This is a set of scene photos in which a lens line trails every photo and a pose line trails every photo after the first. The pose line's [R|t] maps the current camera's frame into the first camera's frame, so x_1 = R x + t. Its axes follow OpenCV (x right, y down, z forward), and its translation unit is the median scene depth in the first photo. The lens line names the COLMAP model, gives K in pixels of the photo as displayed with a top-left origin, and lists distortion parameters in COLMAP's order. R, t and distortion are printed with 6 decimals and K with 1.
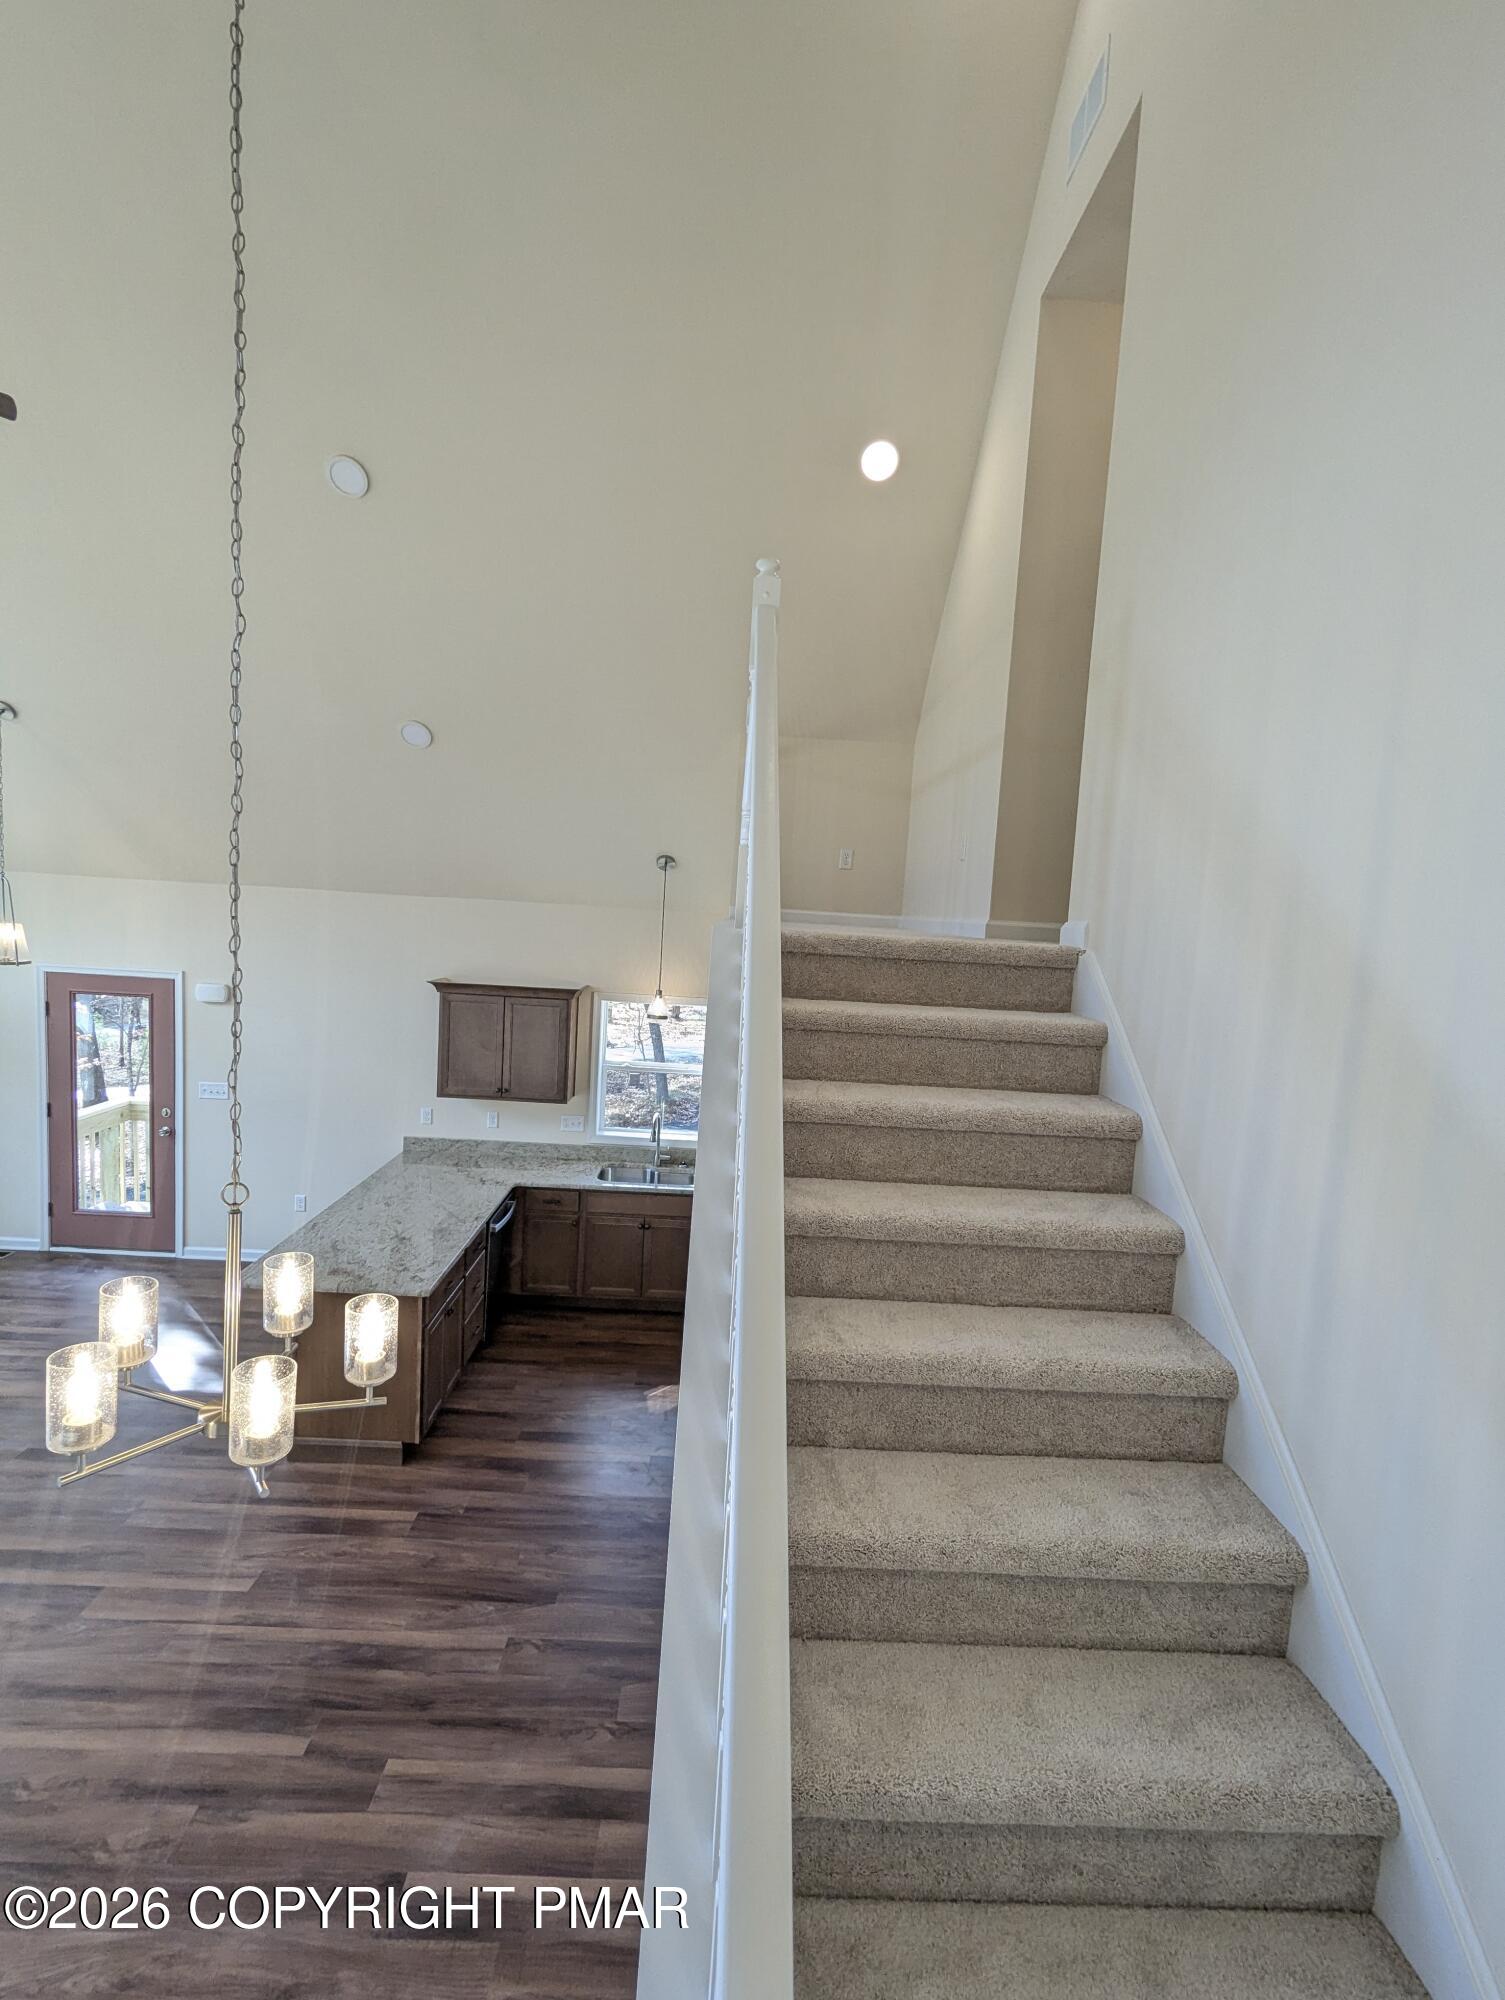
lens RADIAL K [[943.0, 0, 749.7], [0, 943.0, 1000.7], [0, 0, 1]] dist [-0.001186, 0.000220]
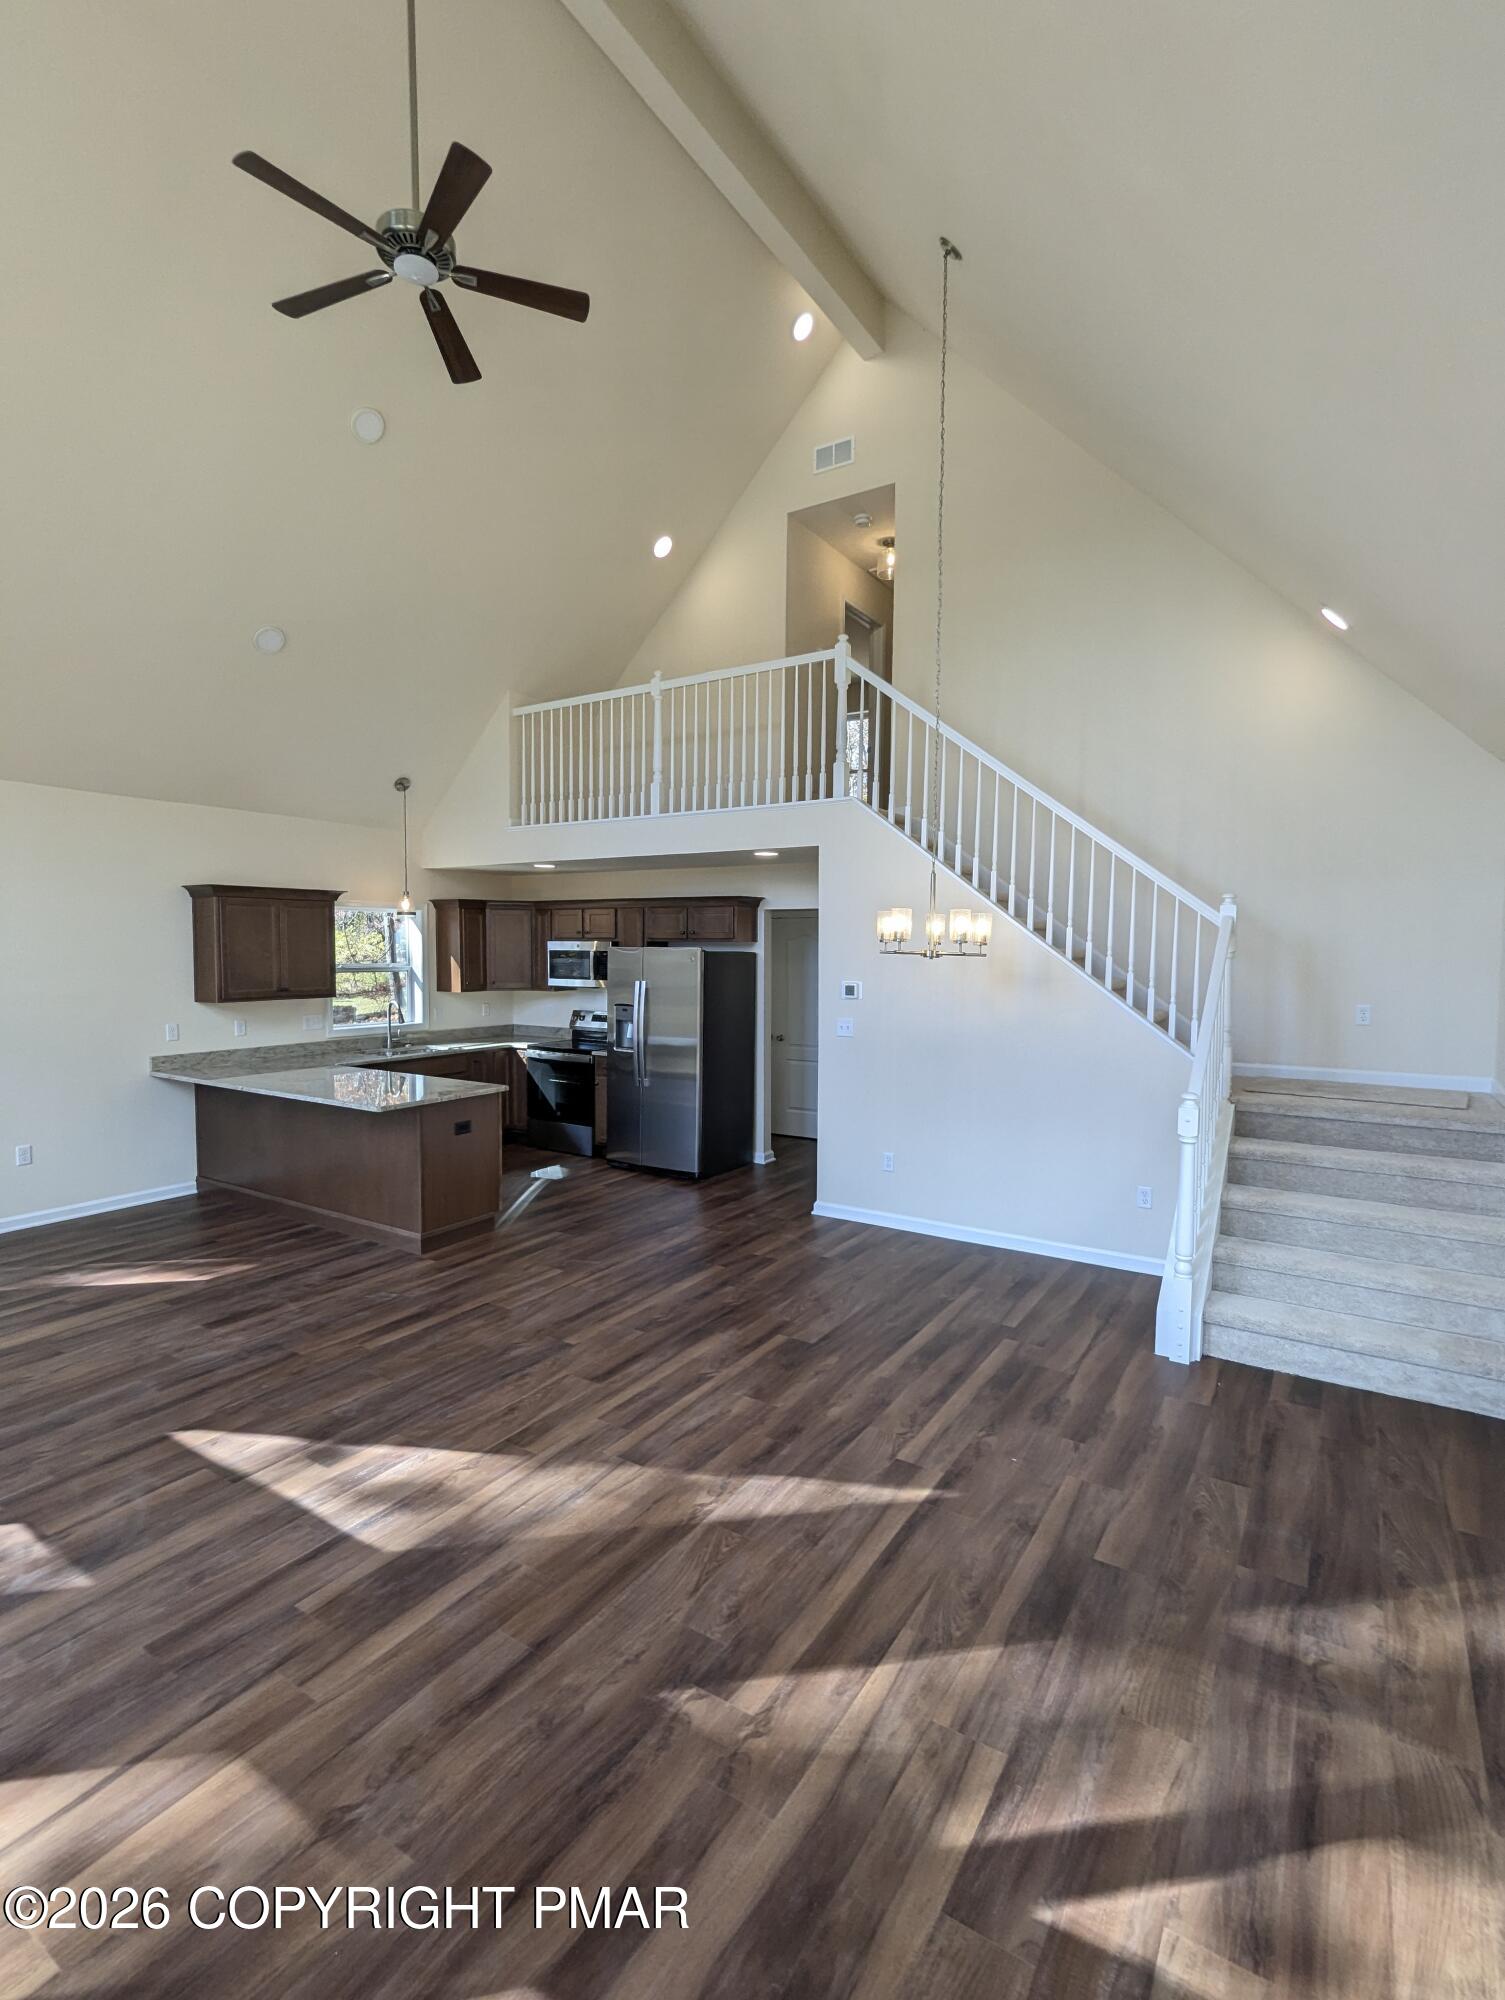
lens RADIAL K [[943.0, 0, 749.7], [0, 943.0, 1000.7], [0, 0, 1]] dist [-0.001186, 0.000220]
pose [[0.557437, -0.100072, 0.824166, -0.830247], [0.101095, 0.993503, 0.052256, 0.104397], [-0.824041, 0.054190, 0.563933, -0.017634]]
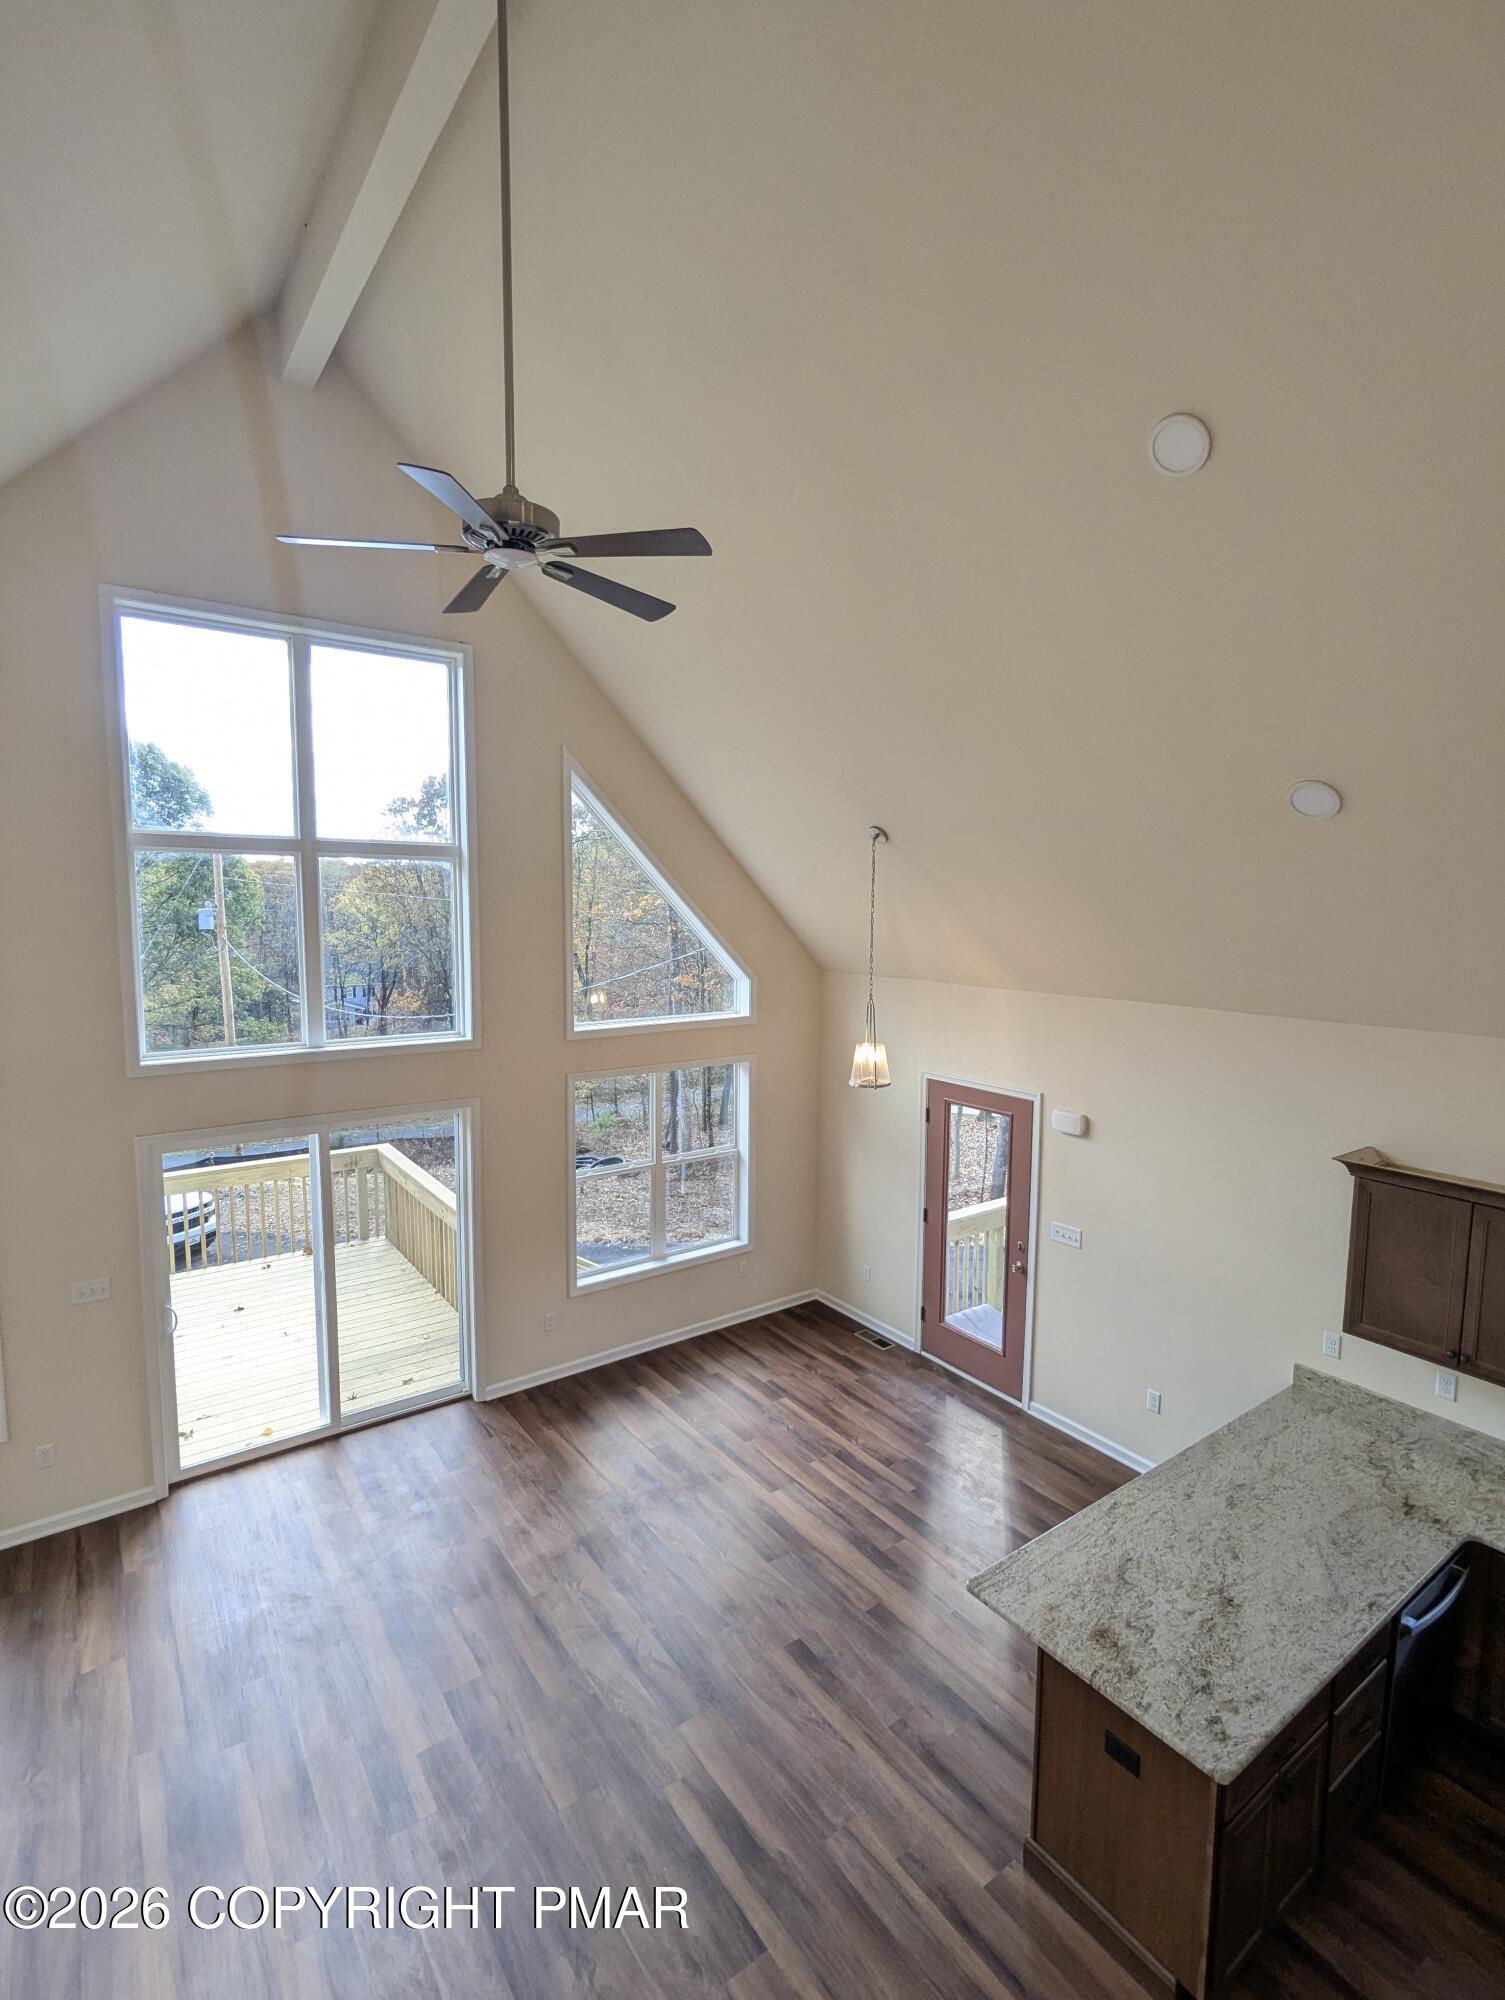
lens RADIAL K [[943.0, 0, 749.7], [0, 943.0, 1000.7], [0, 0, 1]] dist [-0.001186, 0.000220]
pose [[0.559267, 0.035915, -0.828209, -0.026597], [-0.051158, 0.998652, 0.008761, -0.112561], [0.827408, 0.037470, 0.560350, 0.278488]]
